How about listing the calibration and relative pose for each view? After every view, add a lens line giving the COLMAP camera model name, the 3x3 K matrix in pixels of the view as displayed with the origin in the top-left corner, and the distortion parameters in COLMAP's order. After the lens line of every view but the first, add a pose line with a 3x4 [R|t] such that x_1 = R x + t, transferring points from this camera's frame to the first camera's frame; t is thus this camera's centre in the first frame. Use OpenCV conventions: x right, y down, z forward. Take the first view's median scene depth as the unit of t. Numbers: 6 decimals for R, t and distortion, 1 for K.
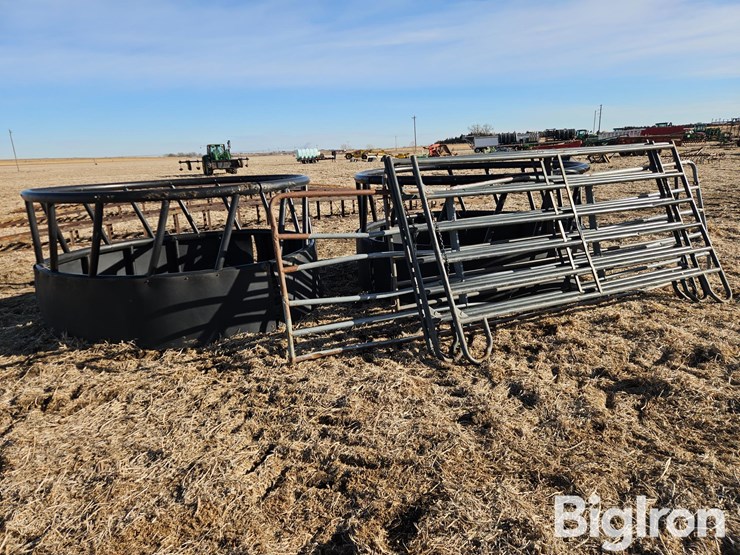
lens RADIAL K [[497.4, 0, 365.3], [0, 497.4, 275.0], [0, 0, 1]] dist [0.073182, -0.054210]
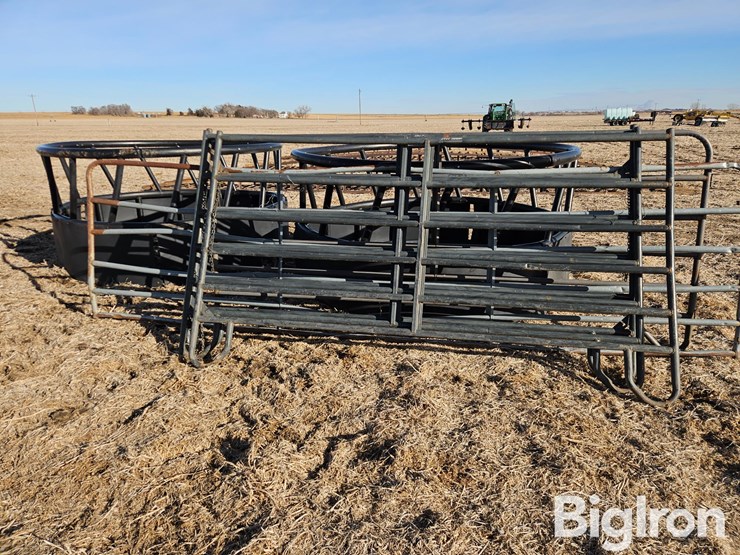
lens RADIAL K [[497.4, 0, 375.2], [0, 497.4, 276.7], [0, 0, 1]] dist [0.073182, -0.054210]
pose [[0.819397, 0.204402, -0.535545, 0.101271], [-0.160473, 0.978703, 0.128015, -0.016656], [0.550306, -0.018955, 0.834748, 0.042596]]
